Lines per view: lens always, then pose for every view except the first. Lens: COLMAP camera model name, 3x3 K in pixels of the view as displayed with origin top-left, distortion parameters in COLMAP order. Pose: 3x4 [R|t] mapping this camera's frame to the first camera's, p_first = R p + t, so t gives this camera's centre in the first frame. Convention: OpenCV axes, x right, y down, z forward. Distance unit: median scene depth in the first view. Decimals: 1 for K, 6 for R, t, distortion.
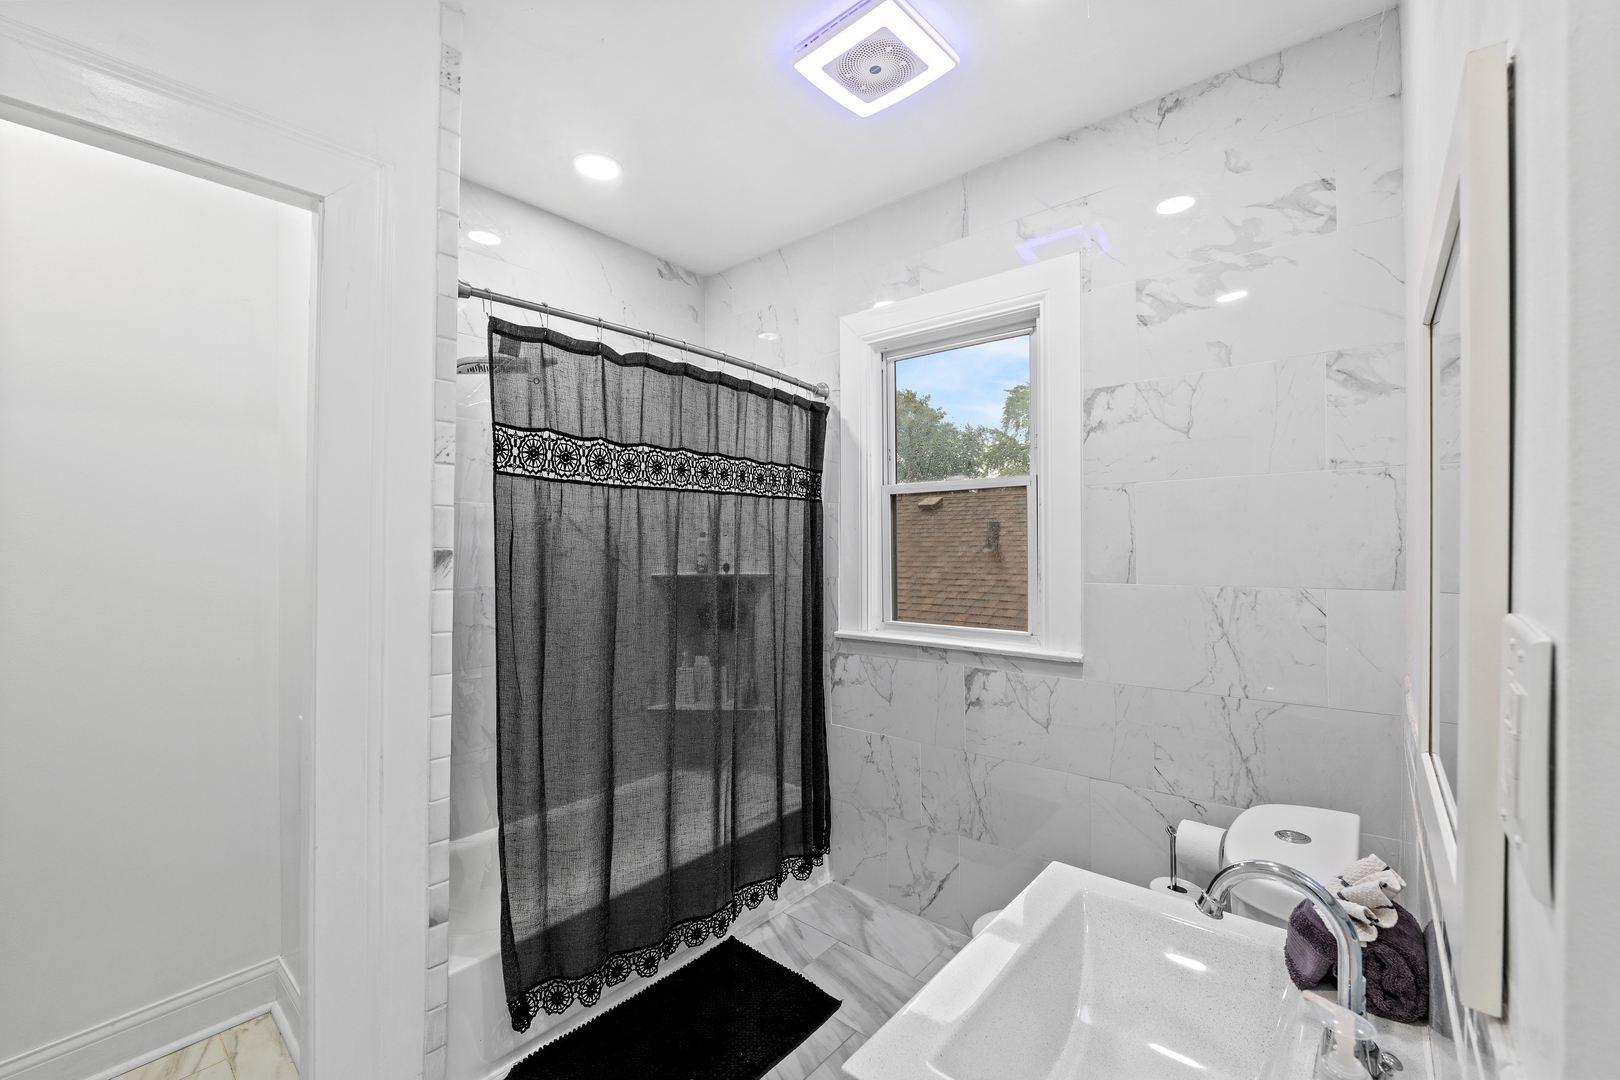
lens RADIAL K [[666.3, 0, 804.9], [0, 666.3, 545.1], [0, 0, 1]] dist [-0.009559, 0.000411]
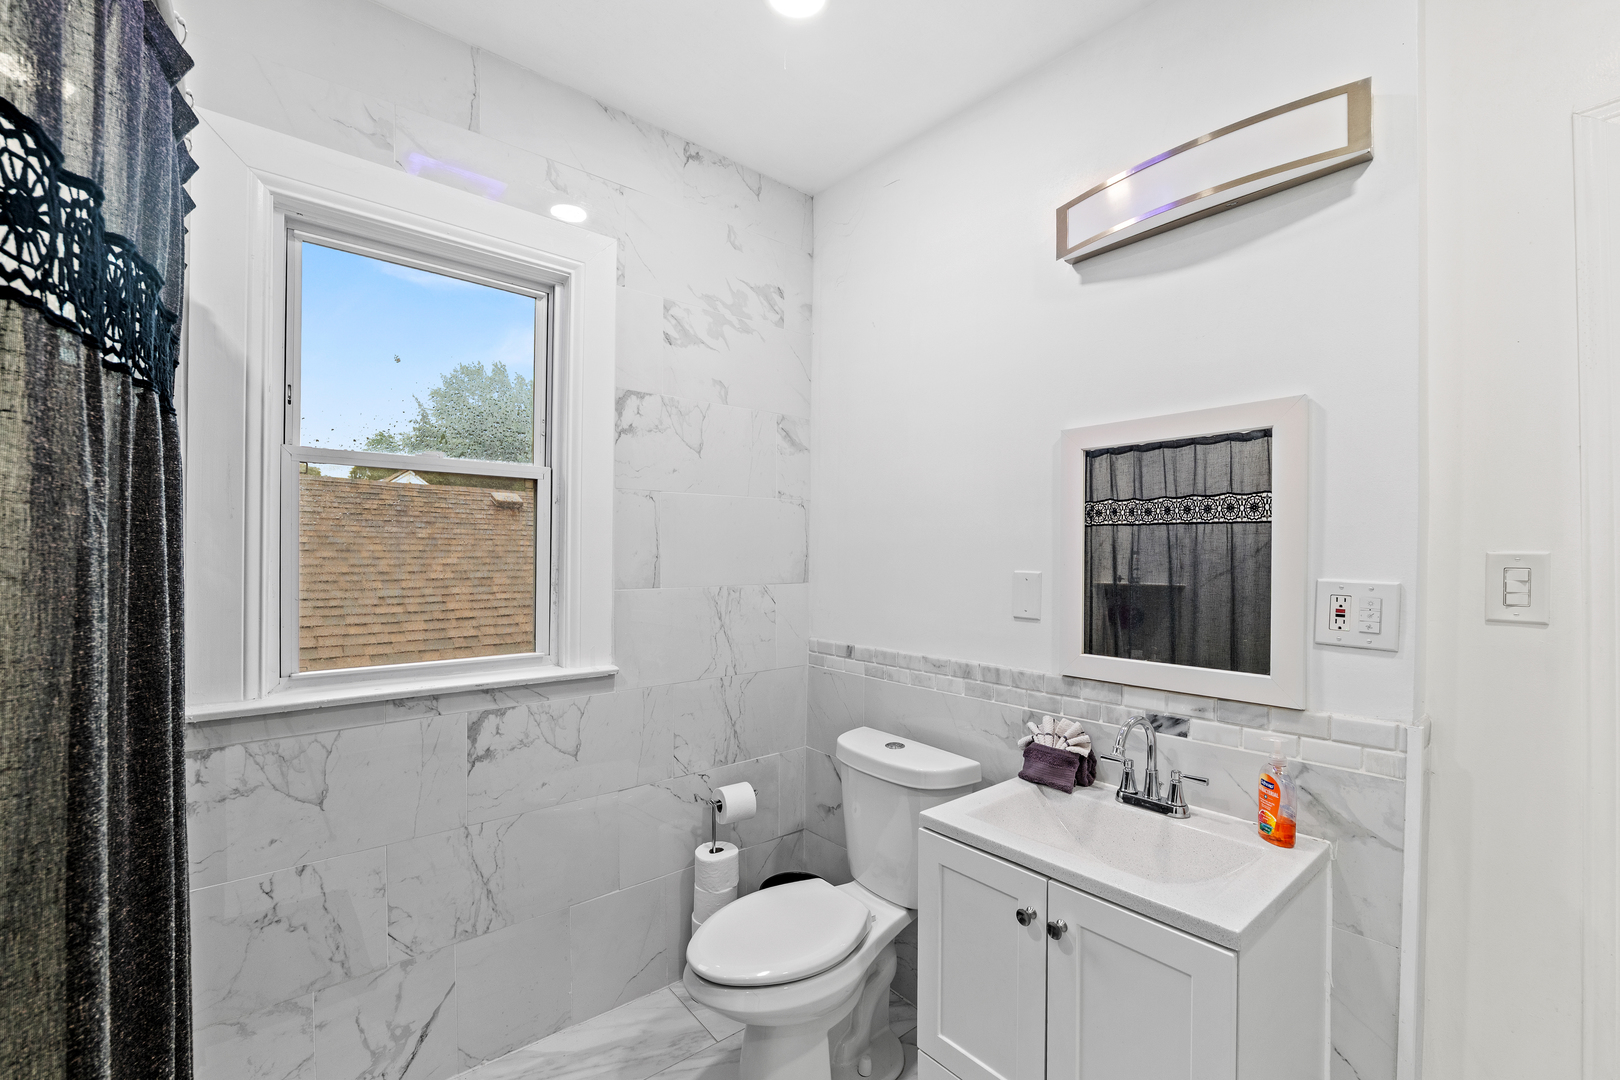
lens RADIAL K [[666.3, 0, 804.9], [0, 666.3, 545.1], [0, 0, 1]] dist [-0.009559, 0.000411]
pose [[0.184114, 0.003744, 0.982898, -0.473347], [-0.022434, 0.999748, 0.000394, -0.014344], [-0.982649, -0.022122, 0.184152, 0.562662]]
